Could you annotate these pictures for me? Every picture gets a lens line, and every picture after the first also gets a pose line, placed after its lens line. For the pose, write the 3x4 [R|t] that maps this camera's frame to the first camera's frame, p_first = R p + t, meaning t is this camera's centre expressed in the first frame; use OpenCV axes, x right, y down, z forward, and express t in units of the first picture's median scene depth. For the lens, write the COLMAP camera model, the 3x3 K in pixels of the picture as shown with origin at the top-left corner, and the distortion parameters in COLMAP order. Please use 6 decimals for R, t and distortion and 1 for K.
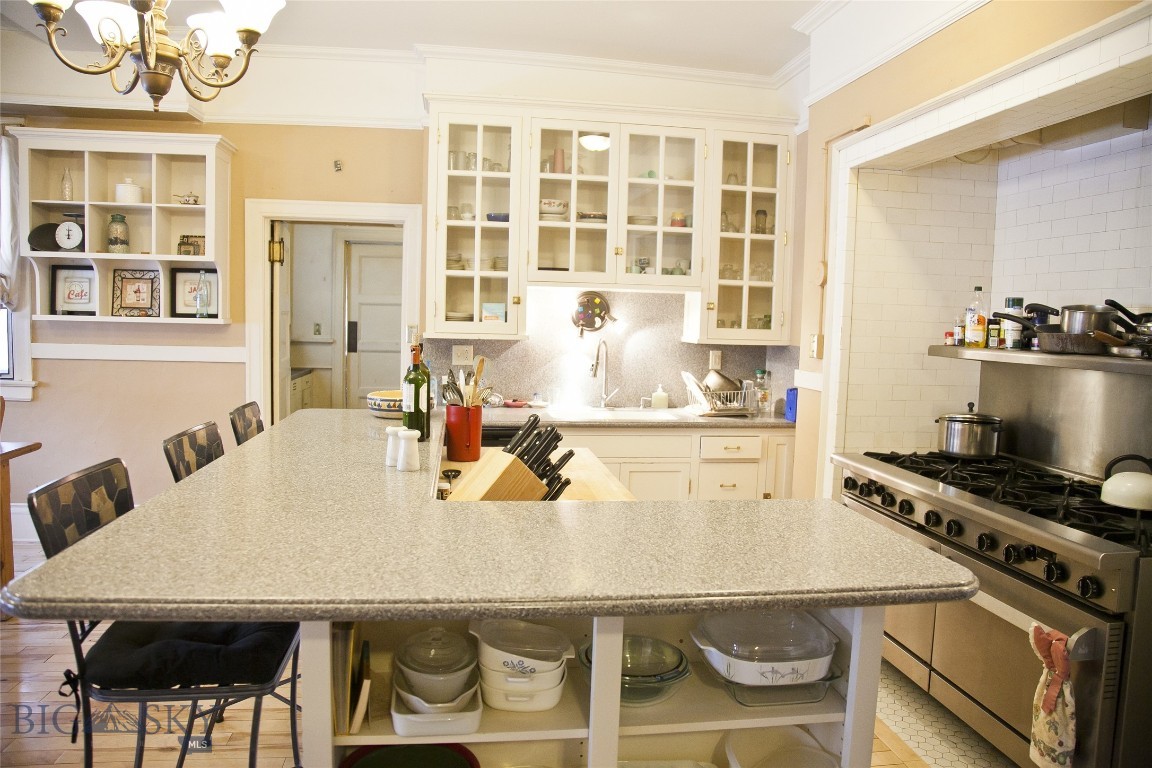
lens RADIAL K [[776.6, 0, 571.6], [0, 776.6, 382.2], [0, 0, 1]] dist [-0.125962, 0.077260]
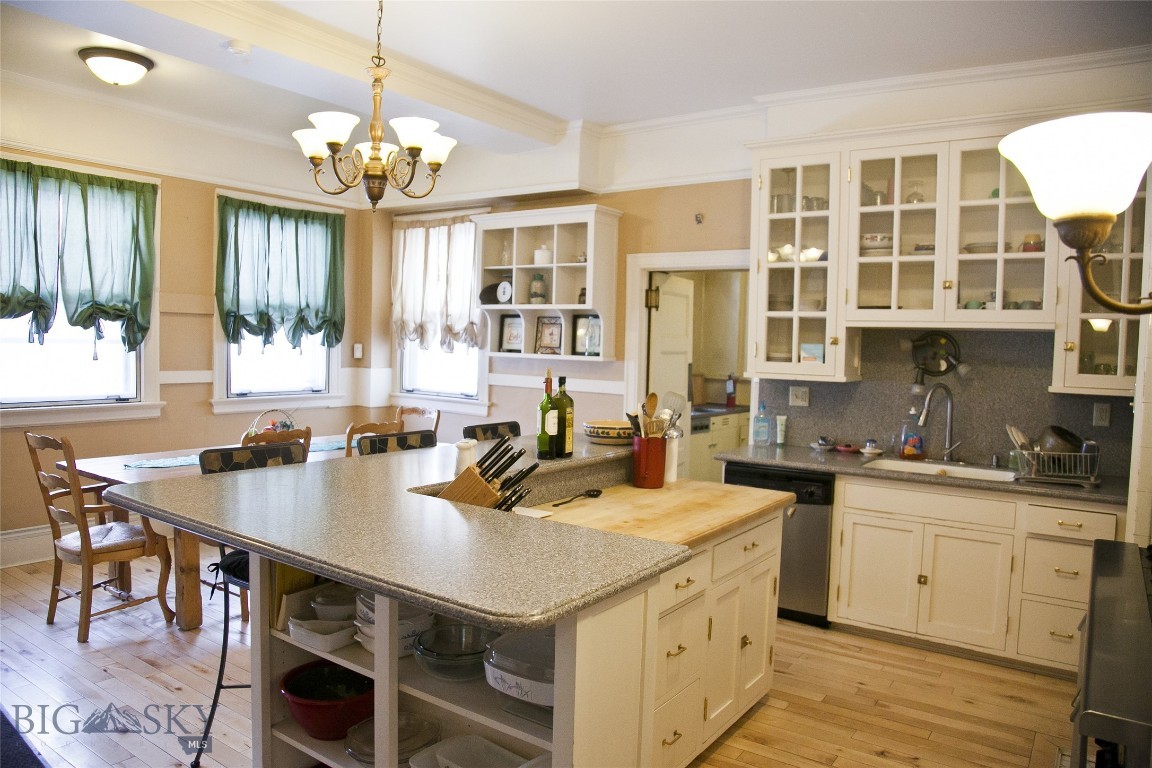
lens RADIAL K [[776.6, 0, 571.6], [0, 776.6, 382.2], [0, 0, 1]] dist [-0.125962, 0.077260]
pose [[0.729233, 0.026845, -0.683739, 0.344990], [-0.064987, 0.997431, -0.030150, -0.004189], [0.681173, 0.066421, 0.729104, 0.084858]]
